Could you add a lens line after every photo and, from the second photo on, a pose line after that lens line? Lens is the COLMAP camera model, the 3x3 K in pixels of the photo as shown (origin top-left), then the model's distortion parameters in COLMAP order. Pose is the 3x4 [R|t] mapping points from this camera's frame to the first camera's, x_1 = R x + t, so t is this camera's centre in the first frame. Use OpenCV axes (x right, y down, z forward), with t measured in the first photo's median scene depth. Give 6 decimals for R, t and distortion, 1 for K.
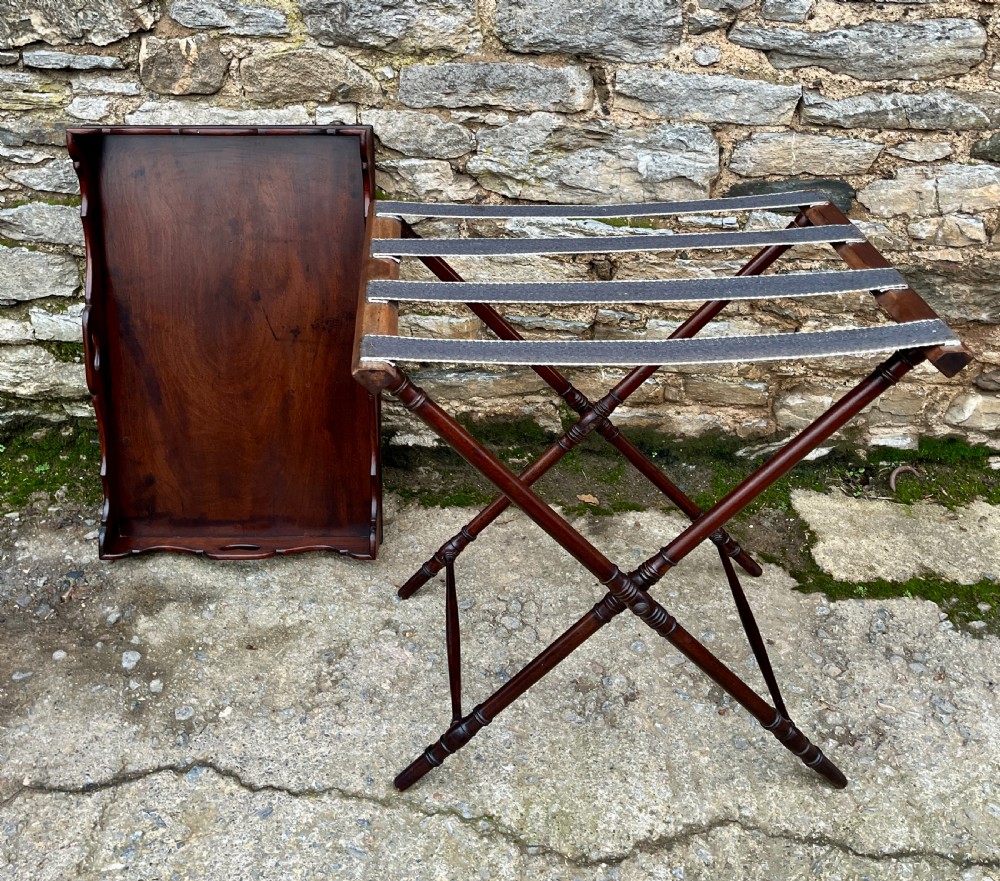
lens RADIAL K [[1079.4, 0, 475.0], [0, 1079.4, 326.3], [0, 0, 1]] dist [0.051436, -0.052529]
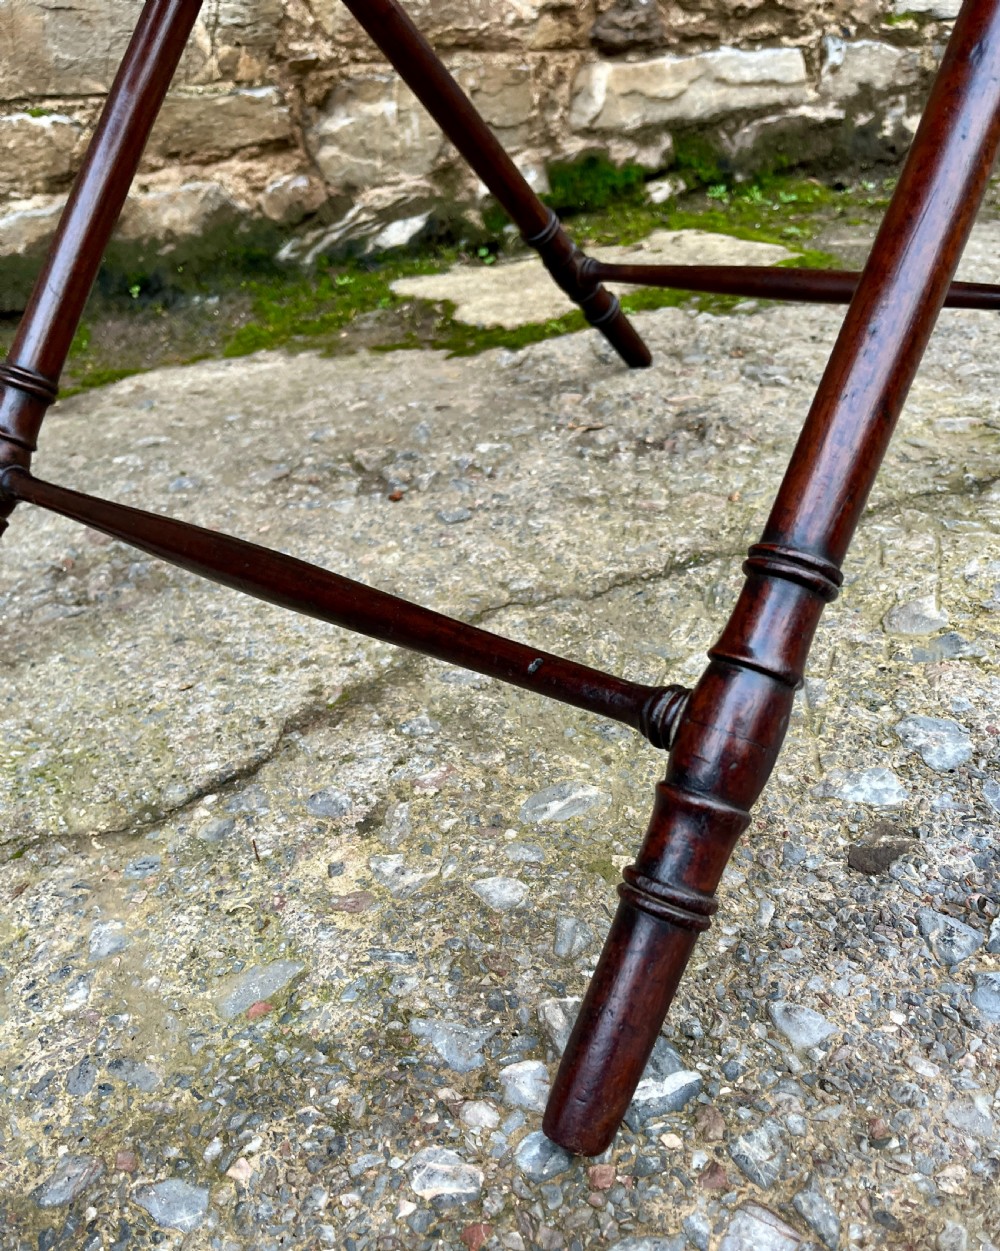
lens RADIAL K [[1080.9, 0, 520.4], [0, 1080.9, 711.9], [0, 0, 1]] dist [0.063019, -0.099631]
pose [[0.857965, -0.361664, 0.364822, 0.068610], [0.337469, 0.932242, 0.130535, 0.355884], [-0.387312, 0.011122, 0.921882, 0.511936]]
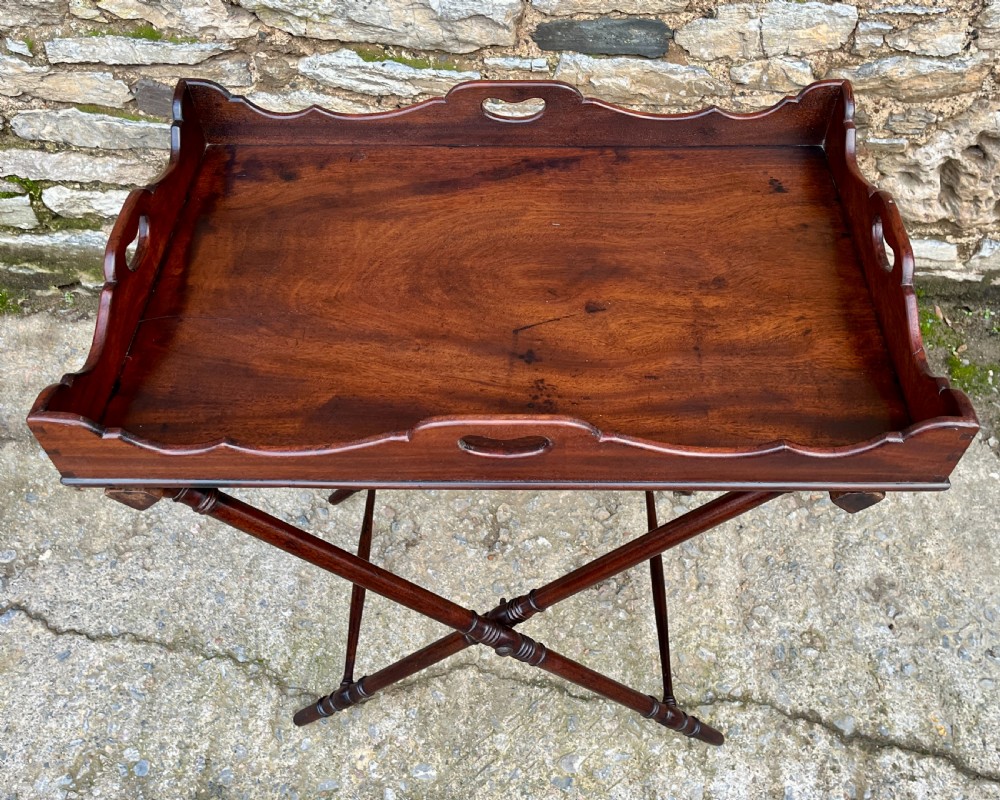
lens RADIAL K [[912.4, 0, 529.5], [0, 912.4, 394.6], [0, 0, 1]] dist [0.042559, -0.028646]
pose [[0.999976, 0.004184, -0.005610, 0.243450], [-0.001688, 0.922150, 0.386829, -0.145932], [0.006791, -0.386810, 0.922135, 0.178866]]
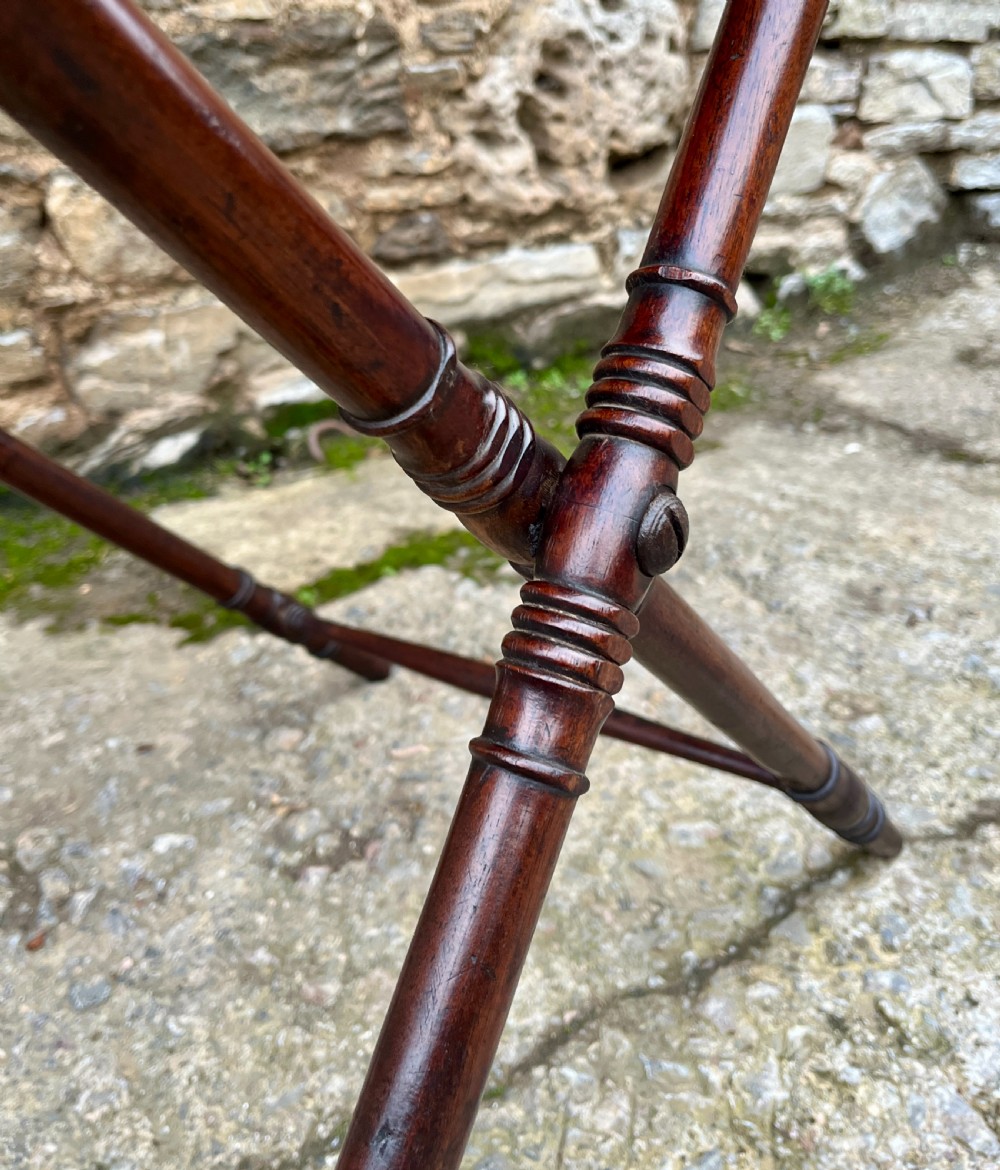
lens RADIAL K [[1112.3, 0, 469.6], [0, 1112.3, 491.1], [0, 0, 1]] dist [0.011541, -0.006055]
pose [[0.835139, -0.296618, 0.463207, 0.197308], [0.351949, 0.935342, -0.035593, 0.247652], [-0.422699, 0.192750, 0.885535, 0.509160]]
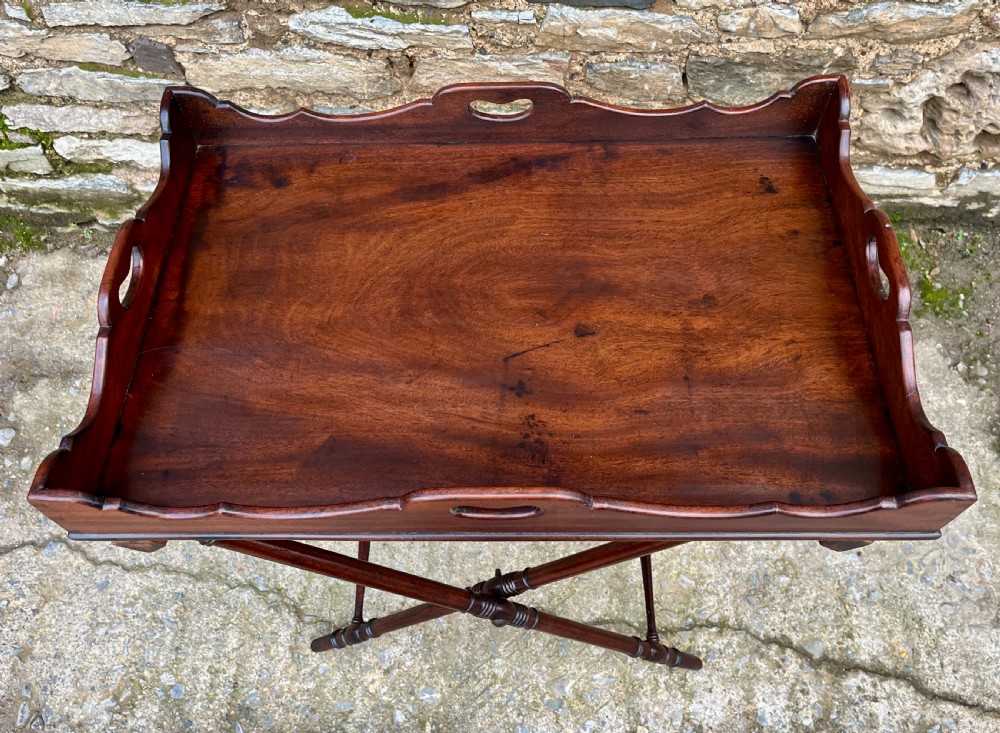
lens RADIAL K [[815.6, 0, 499.8], [0, 815.6, 338.2], [0, 0, 1]] dist [0.069840, -0.081631]
pose [[0.999478, -0.007151, -0.031498, 0.243784], [0.021827, 0.868369, 0.495438, -0.217214], [0.023809, -0.495867, 0.868072, 0.262128]]
